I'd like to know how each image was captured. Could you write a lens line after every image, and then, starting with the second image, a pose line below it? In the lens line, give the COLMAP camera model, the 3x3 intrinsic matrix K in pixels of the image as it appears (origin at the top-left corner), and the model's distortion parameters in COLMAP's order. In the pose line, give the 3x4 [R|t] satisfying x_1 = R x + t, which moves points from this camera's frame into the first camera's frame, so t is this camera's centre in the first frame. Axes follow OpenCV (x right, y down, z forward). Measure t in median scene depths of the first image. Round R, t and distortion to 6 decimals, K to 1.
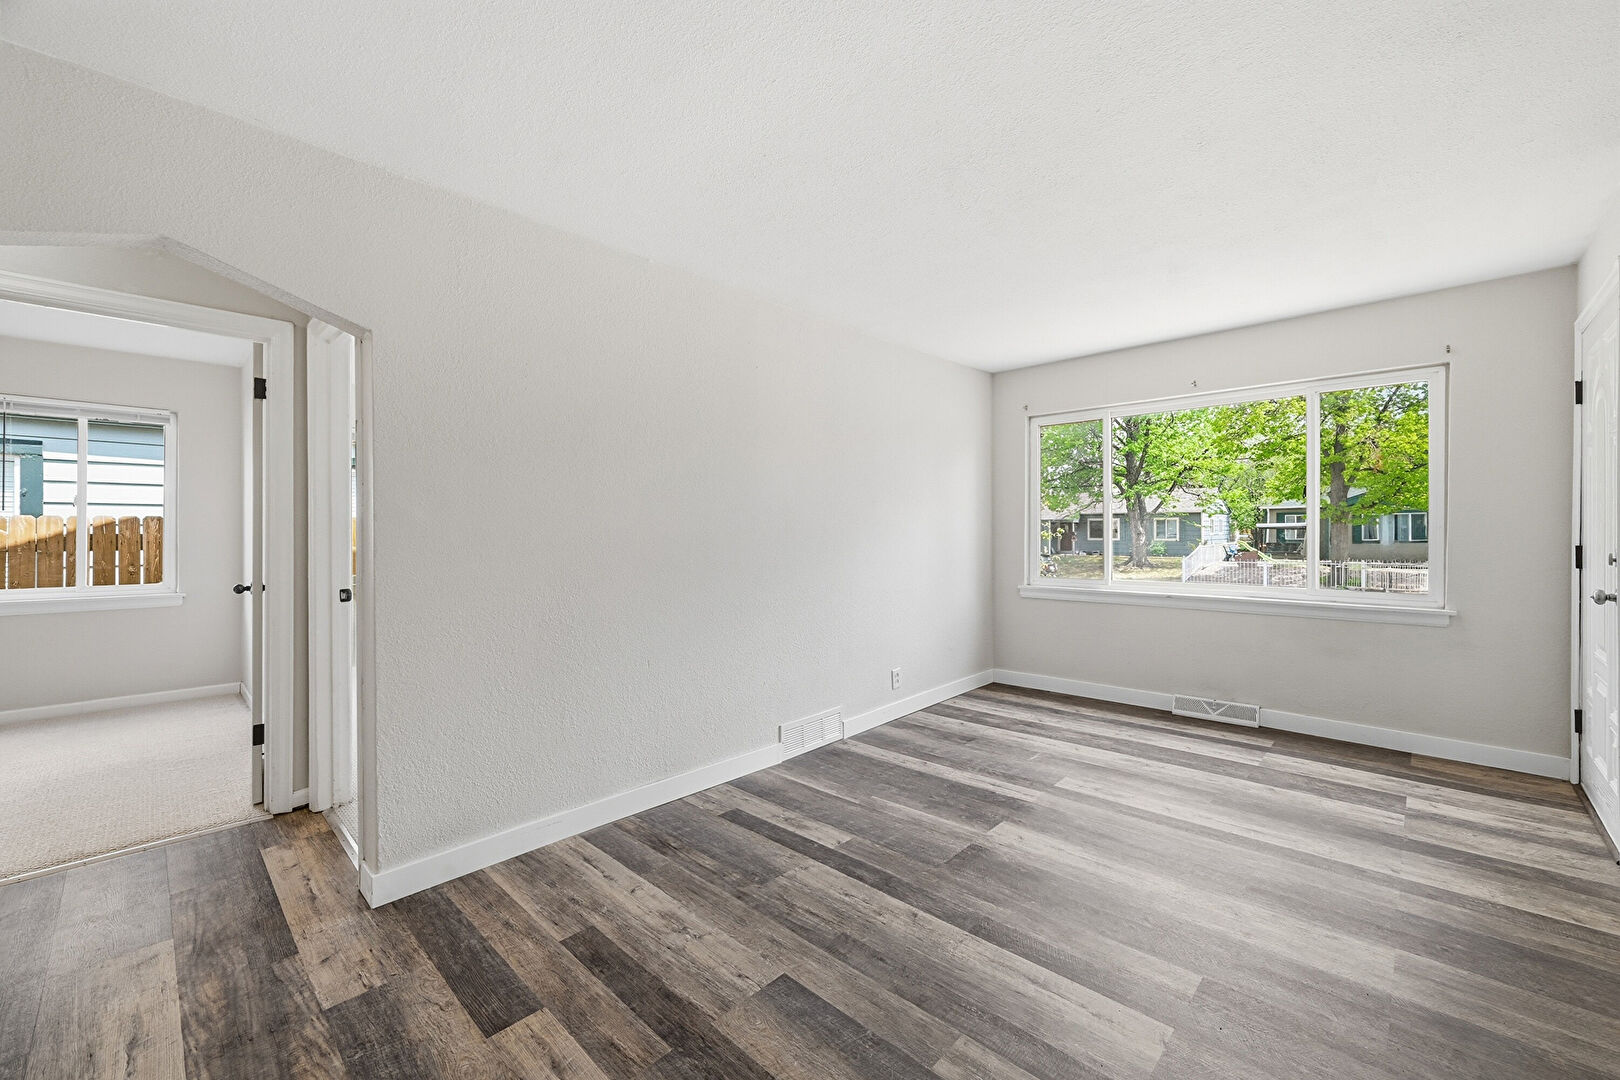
lens RADIAL K [[644.2, 0, 810.0], [0, 644.2, 531.5], [0, 0, 1]] dist [-0.001771, -0.000062]
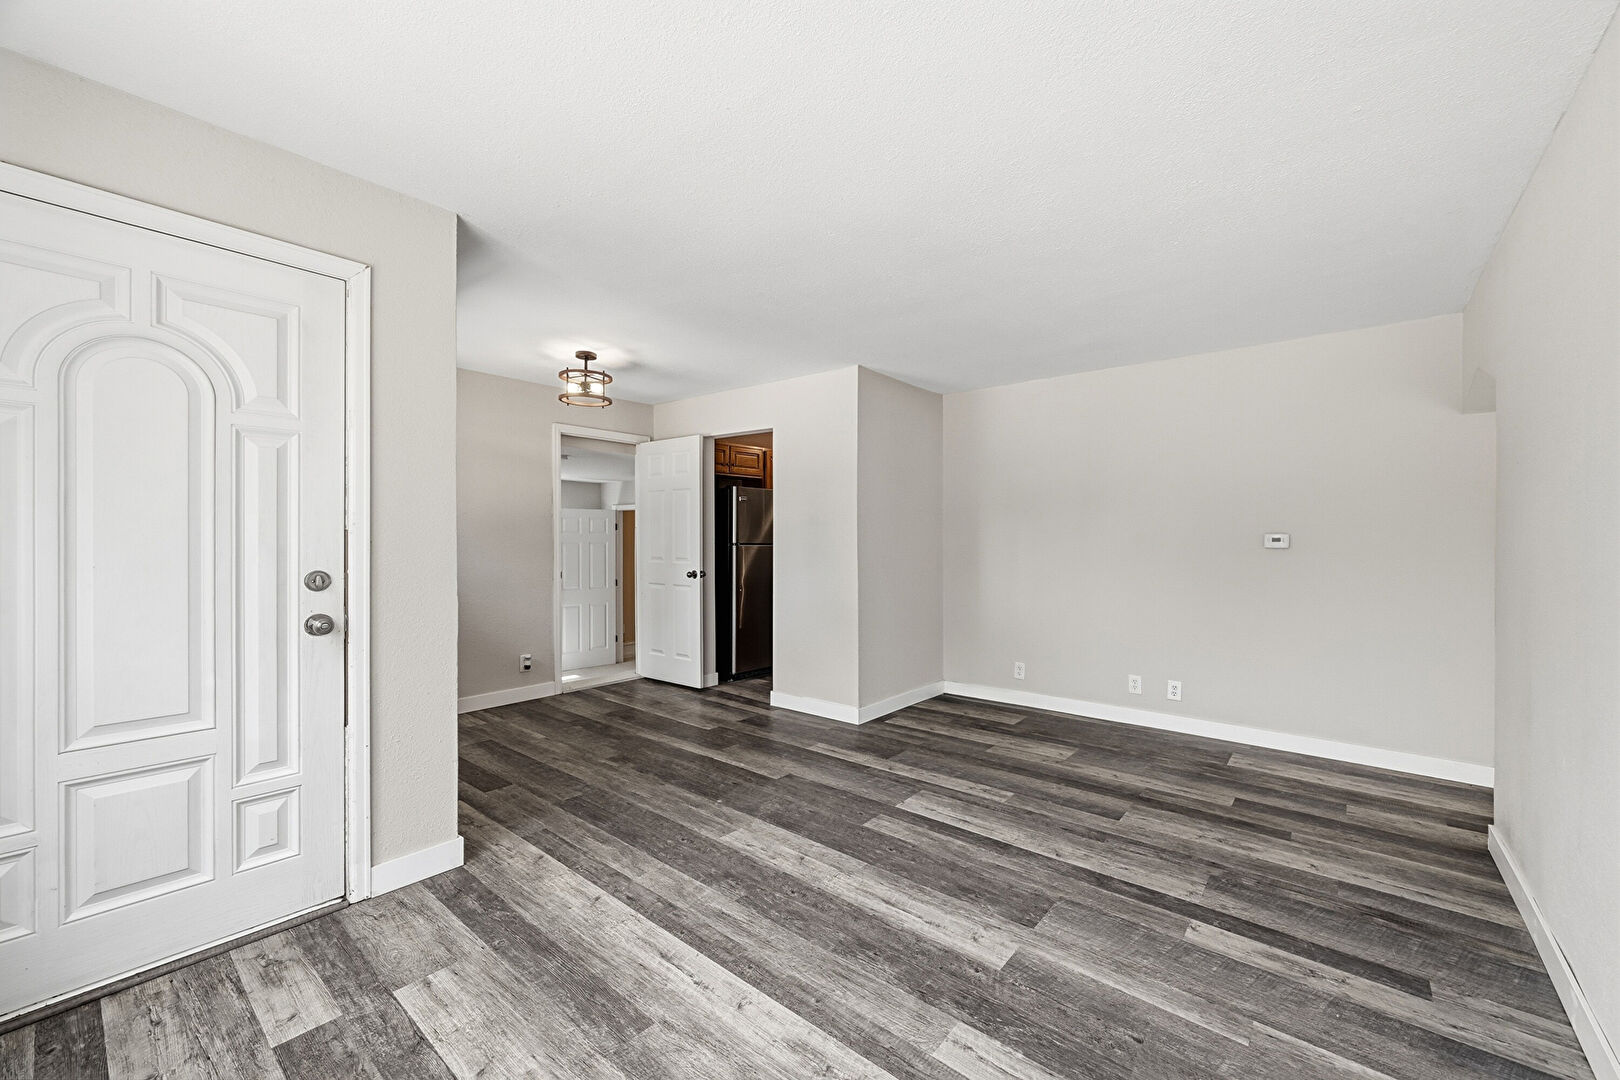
lens RADIAL K [[644.2, 0, 811.8], [0, 644.2, 548.0], [0, 0, 1]] dist [-0.001771, -0.000062]
pose [[-0.997263, 0.004959, -0.073764, 0.445748], [0.003923, 0.999892, 0.014184, -0.009632], [0.073826, 0.013856, -0.997175, 1.349717]]
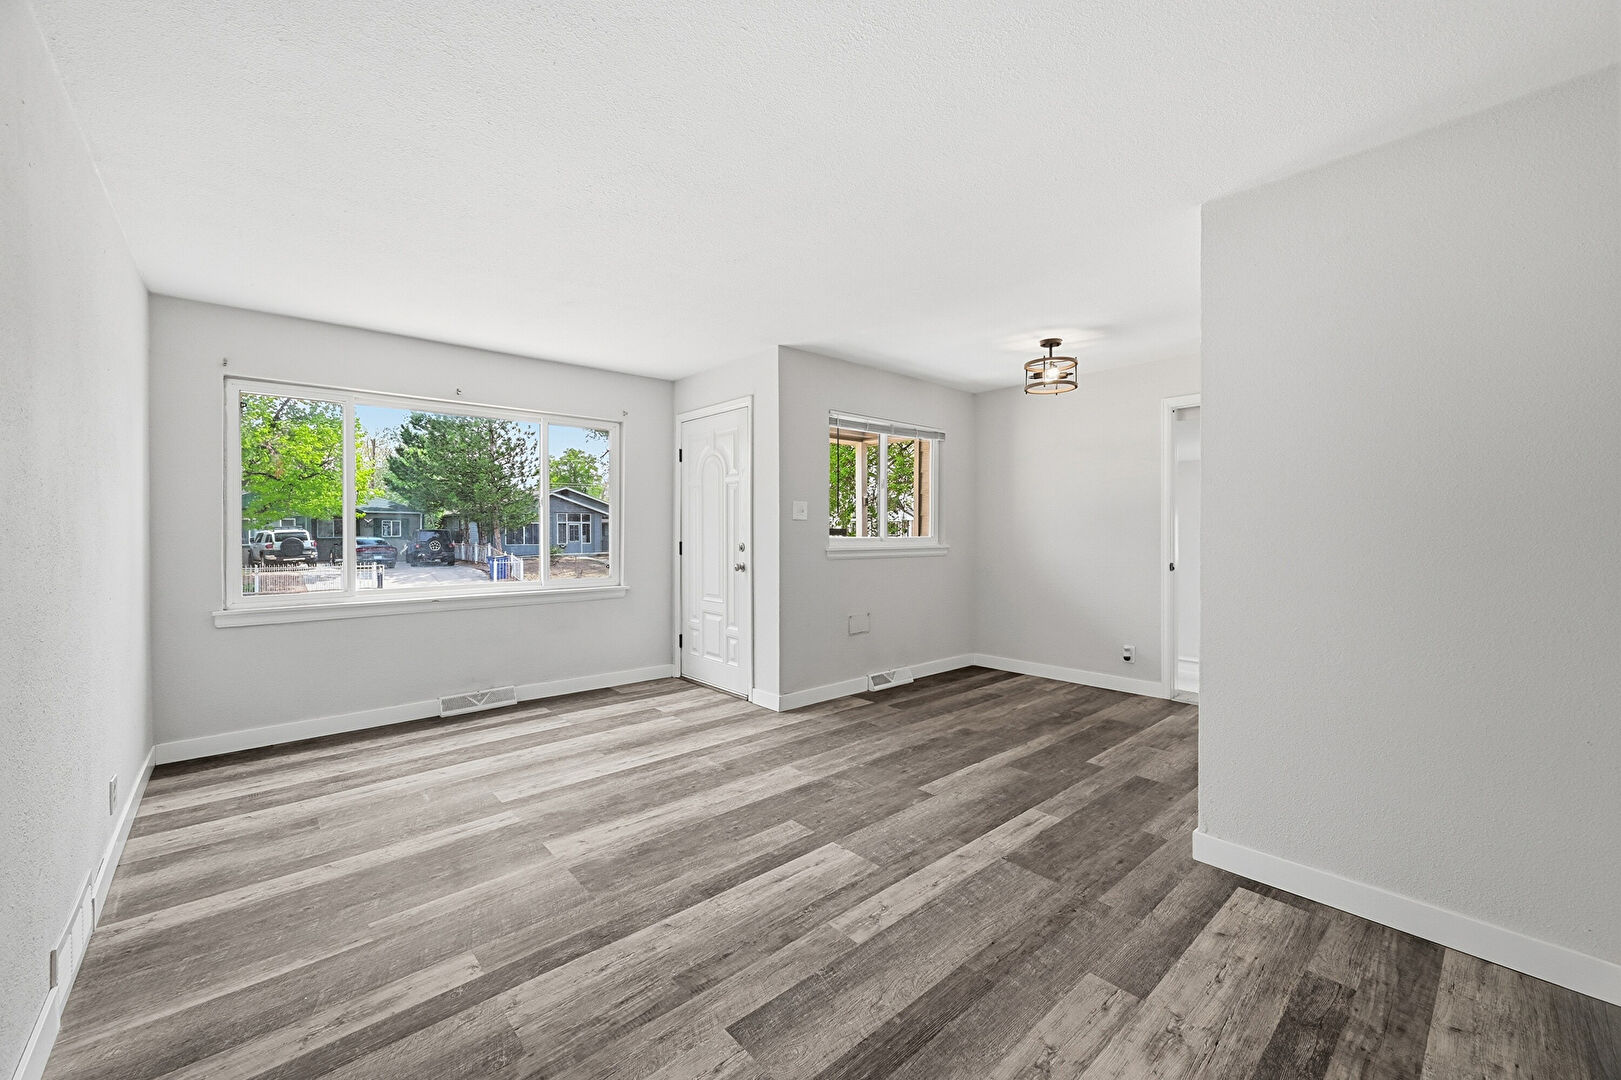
lens RADIAL K [[644.6, 0, 819.9], [0, 644.6, 537.5], [0, 0, 1]] dist [-0.001771, -0.000062]
pose [[0.073704, -0.005198, 0.997267, -0.487136], [0.003698, 0.999981, 0.004939, 0.002032], [-0.997273, 0.003324, 0.073722, 0.427586]]
